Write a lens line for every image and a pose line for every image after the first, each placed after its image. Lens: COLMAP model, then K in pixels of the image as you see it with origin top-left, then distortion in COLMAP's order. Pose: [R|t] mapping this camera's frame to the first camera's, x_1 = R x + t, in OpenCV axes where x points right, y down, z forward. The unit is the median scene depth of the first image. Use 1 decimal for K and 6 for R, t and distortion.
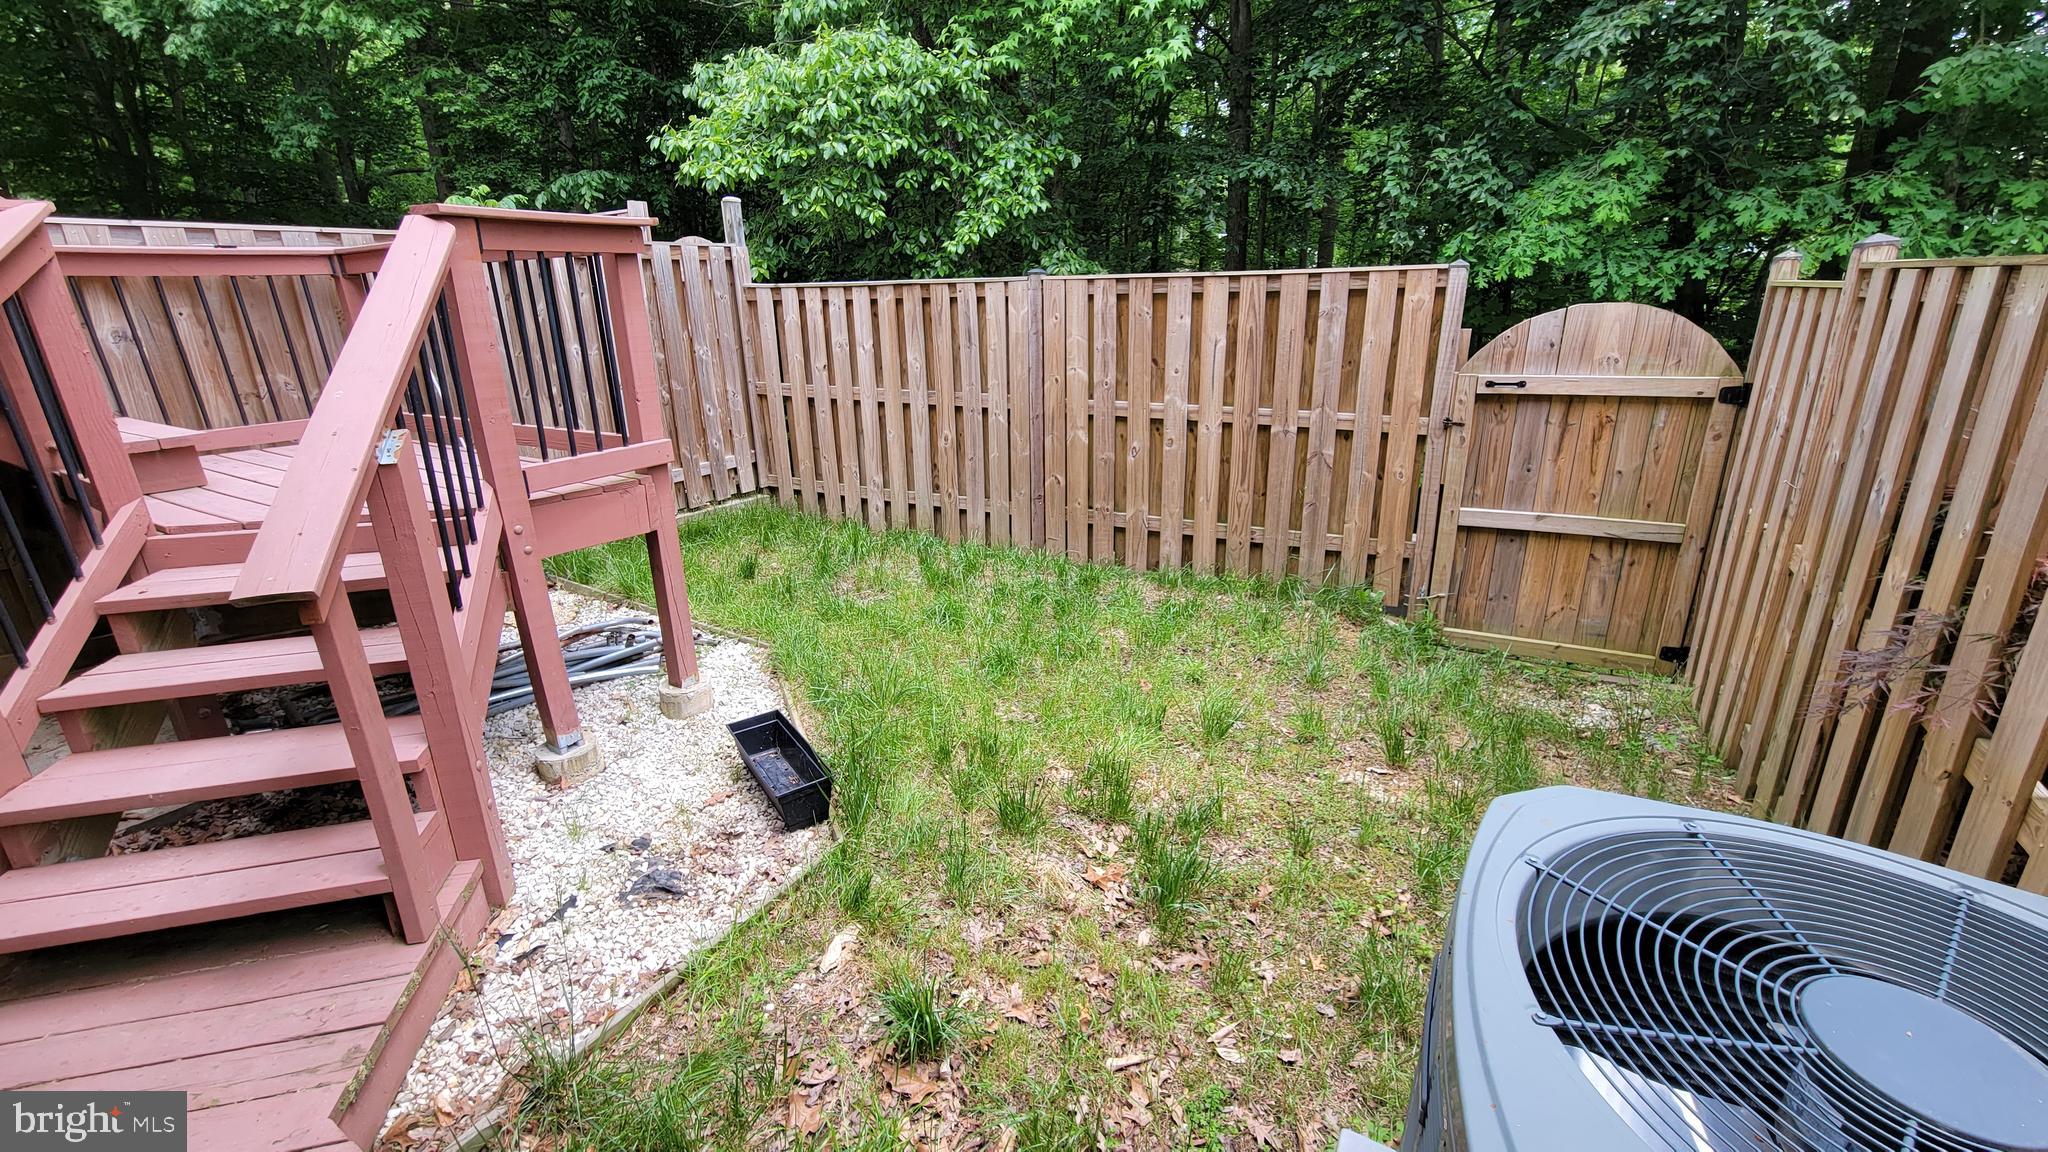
lens RADIAL K [[833.2, 0, 1028.9], [0, 833.2, 564.3], [0, 0, 1]] dist [0.008932, -0.004250]
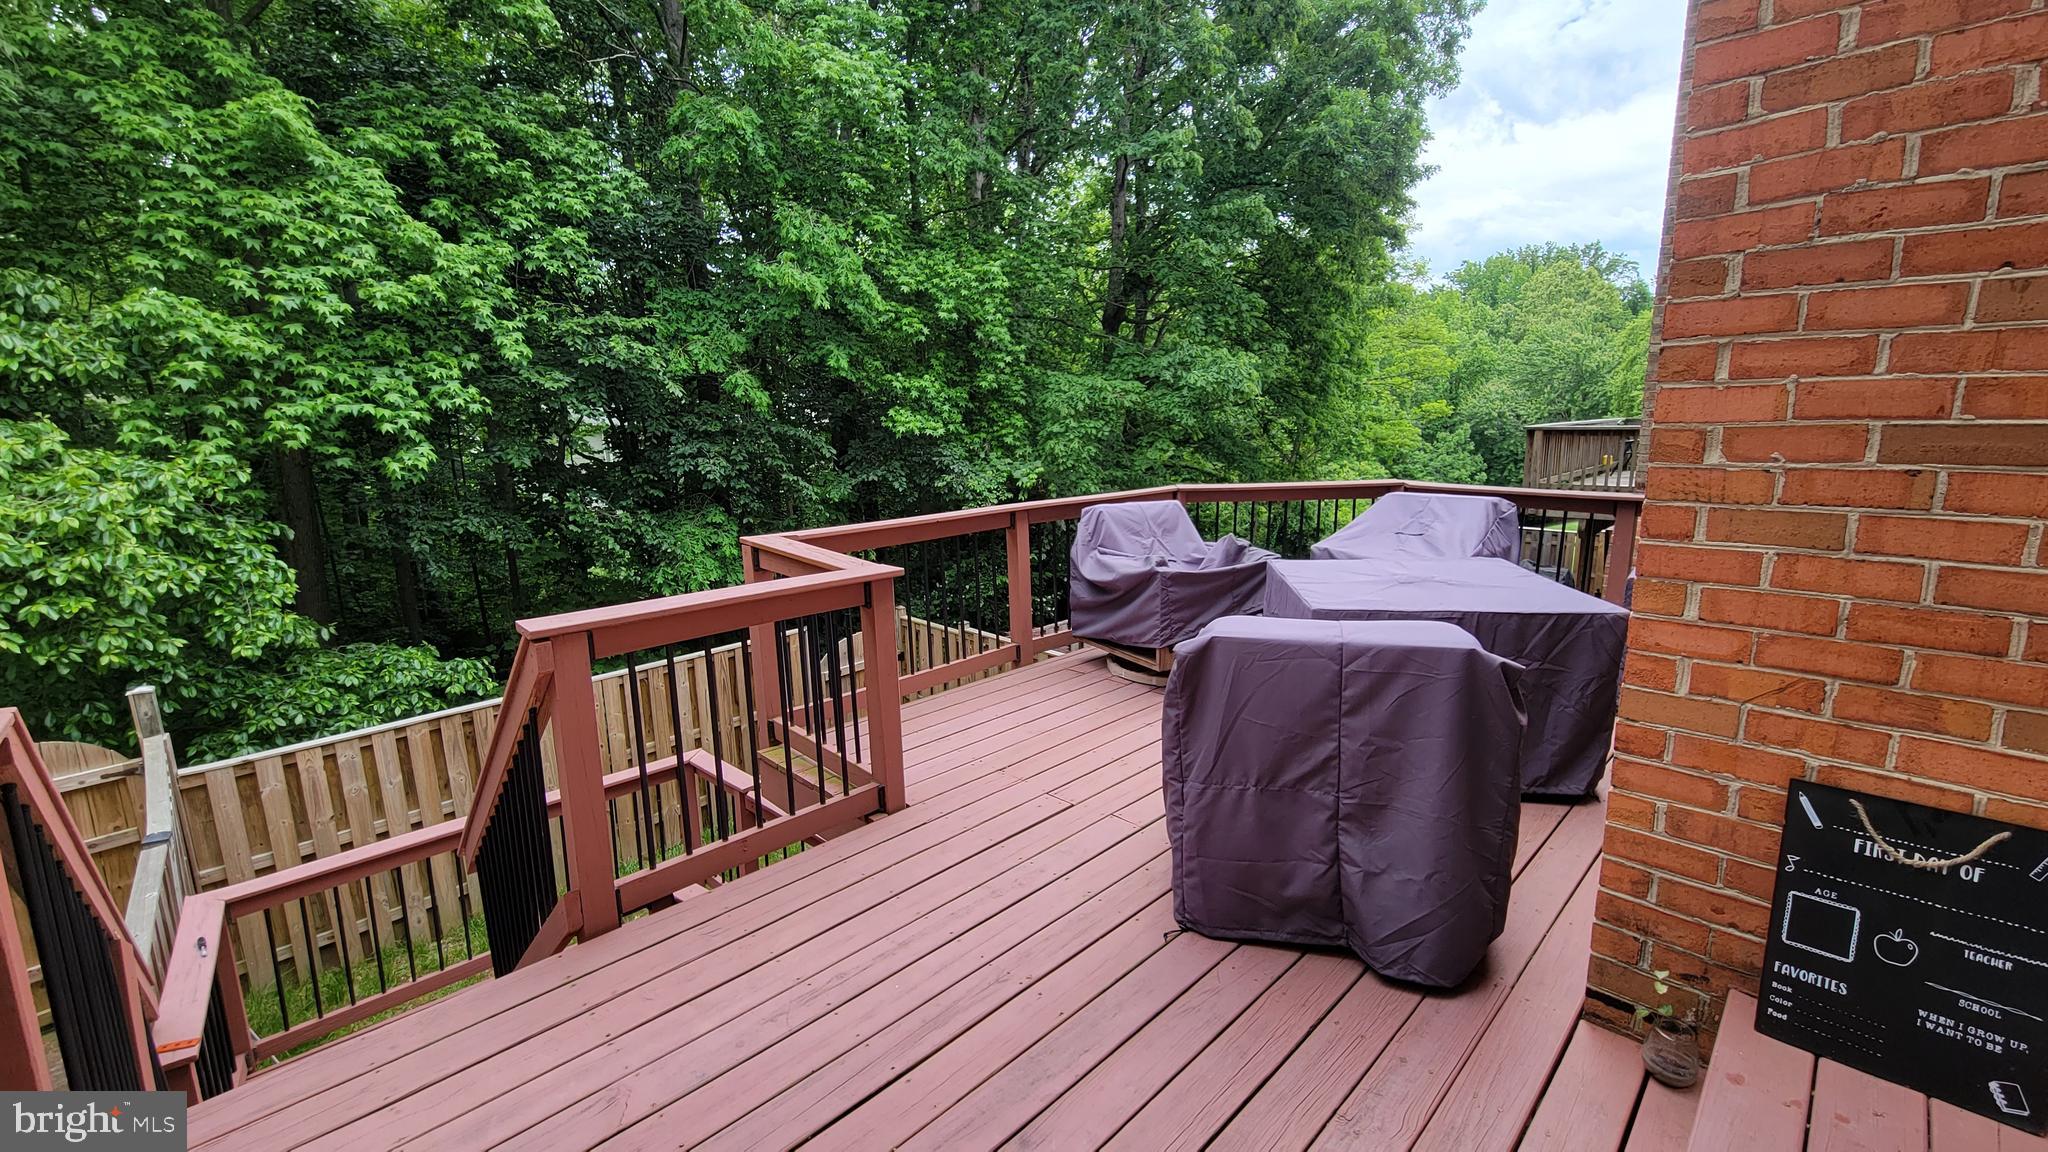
lens RADIAL K [[833.2, 0, 1028.9], [0, 833.2, 564.3], [0, 0, 1]] dist [0.008932, -0.004250]
pose [[0.271350, -0.160418, 0.949018, -0.977614], [0.308880, 0.948373, 0.071991, -0.358128], [-0.911571, 0.273598, 0.306891, -0.165941]]
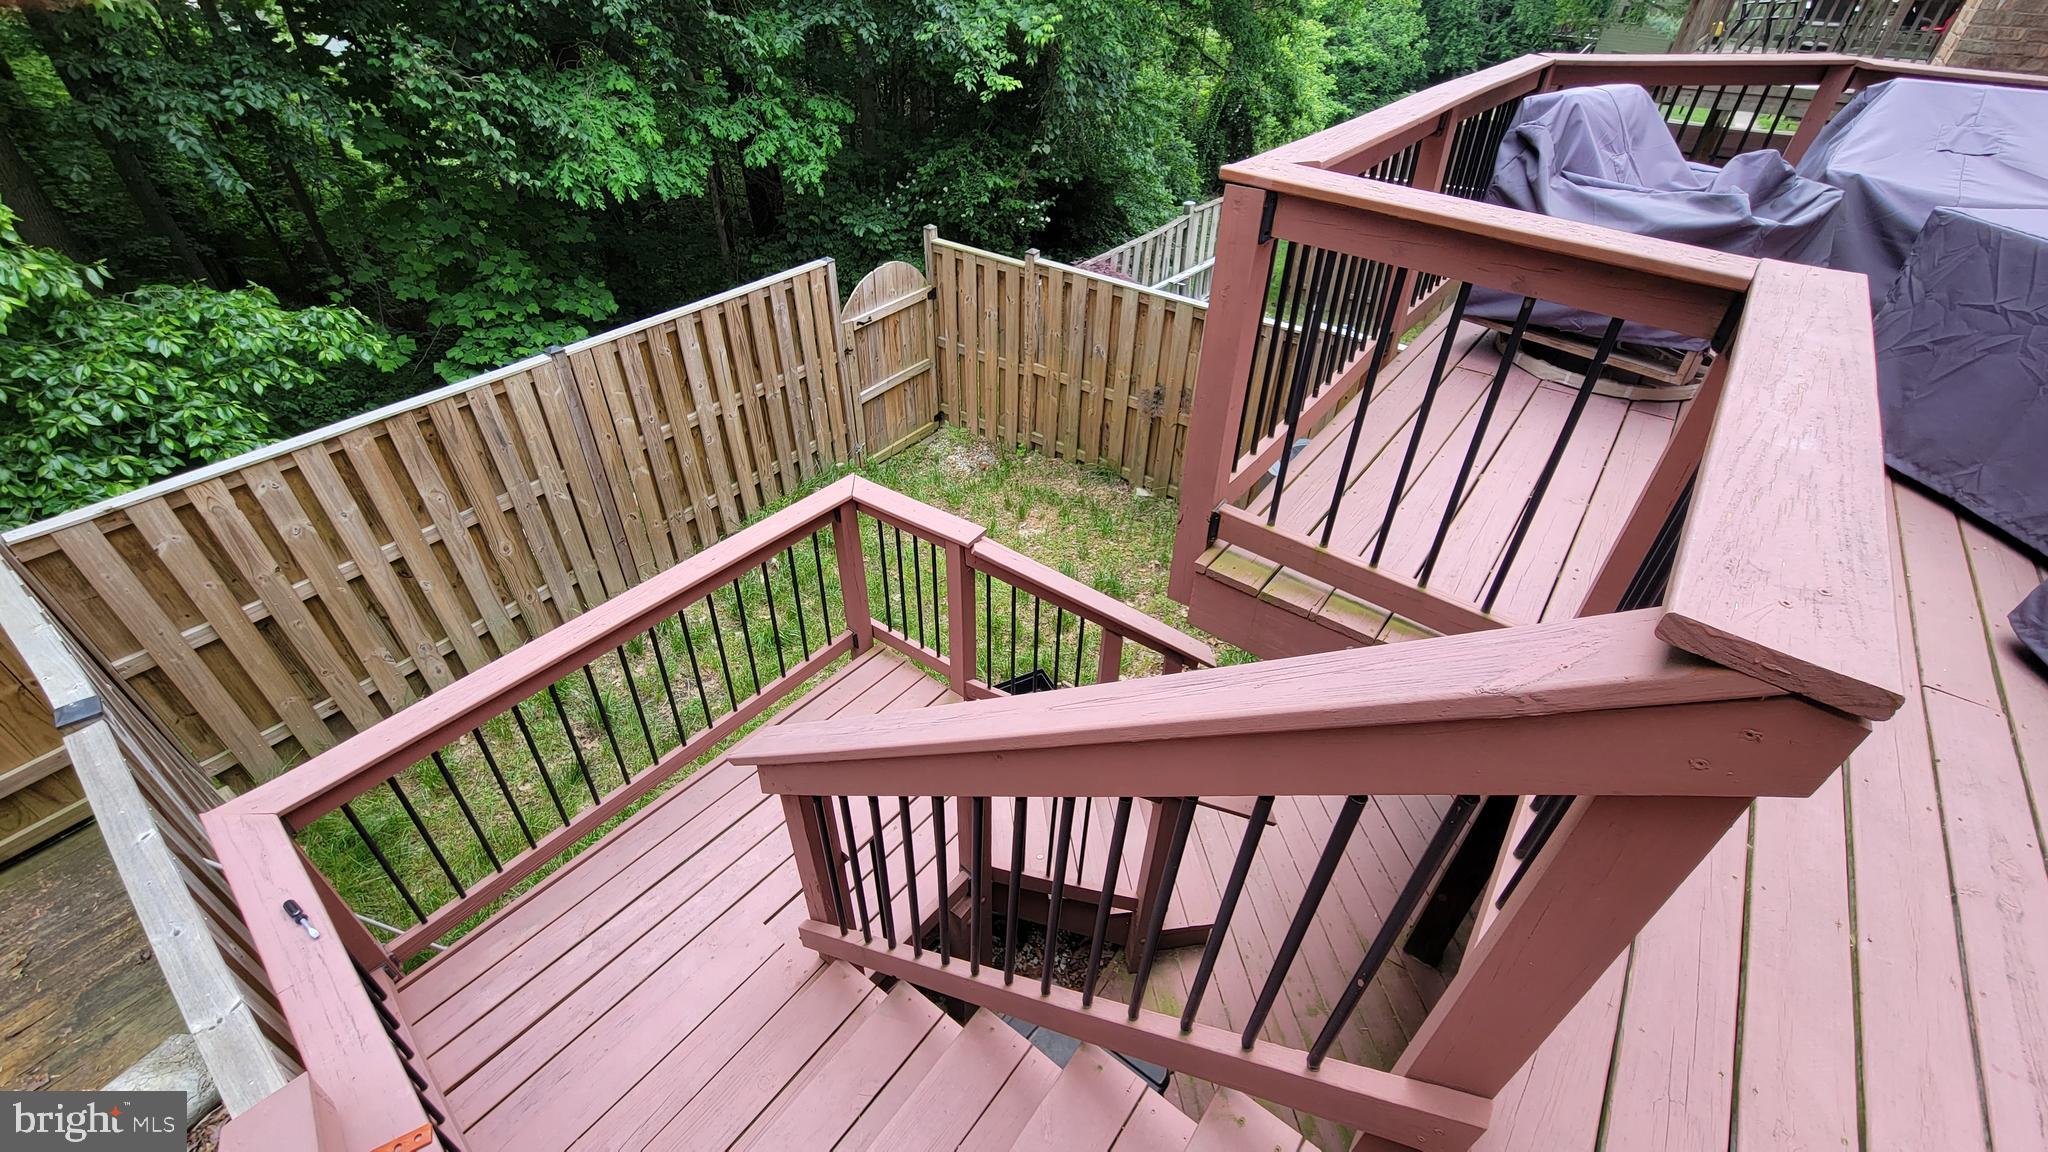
lens RADIAL K [[833.2, 0, 1028.9], [0, 833.2, 564.3], [0, 0, 1]] dist [0.008932, -0.004250]
pose [[0.113531, -0.580618, 0.806222, -0.782681], [0.281710, 0.796978, 0.534290, -0.464425], [-0.952759, 0.166463, 0.254048, 0.228882]]
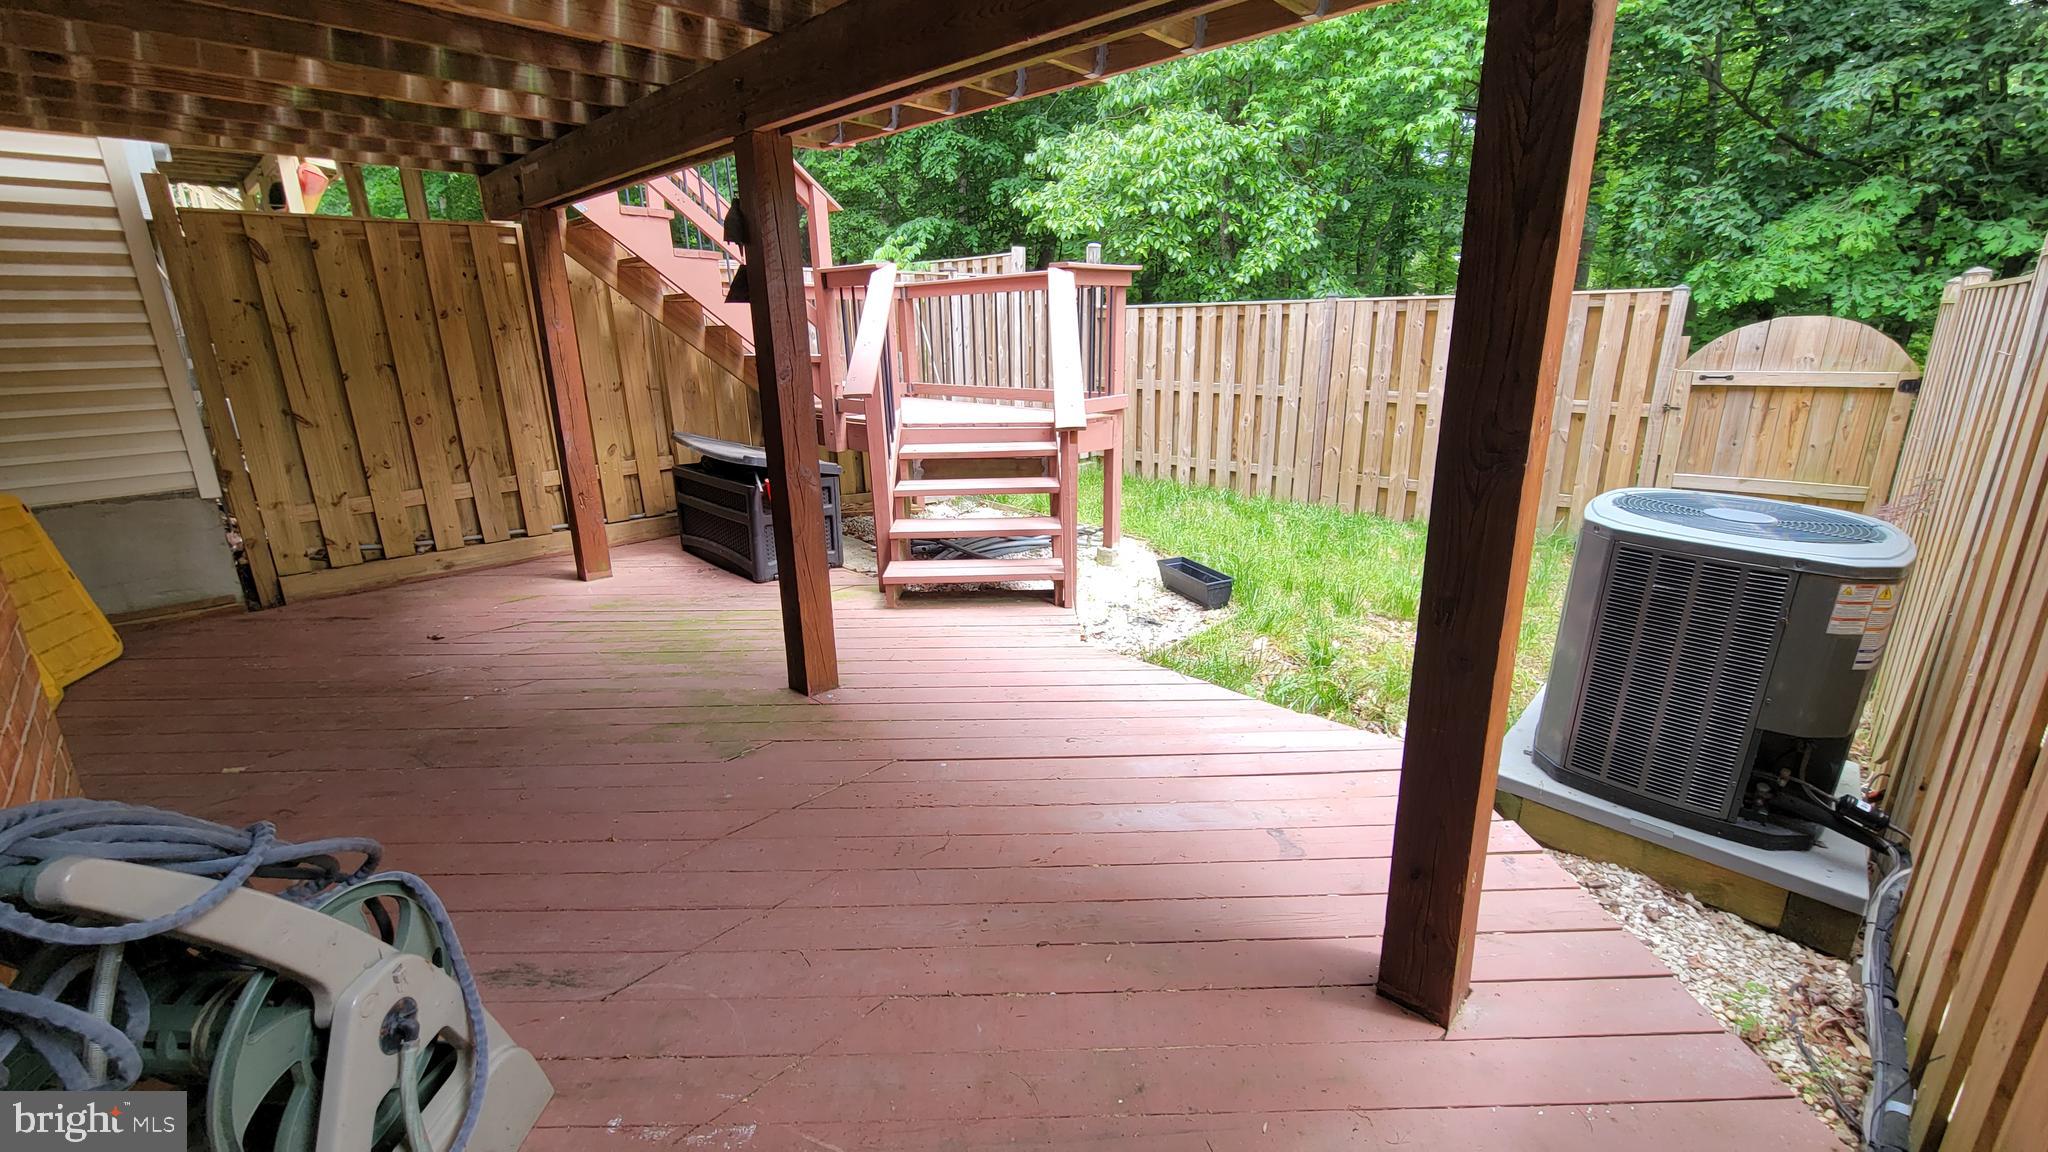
lens RADIAL K [[833.2, 0, 1028.9], [0, 833.2, 564.3], [0, 0, 1]] dist [0.008932, -0.004250]
pose [[0.972517, 0.067110, -0.222948, -0.124939], [-0.073729, 0.997047, -0.021489, 0.136367], [0.220848, 0.037336, 0.974593, -0.377133]]
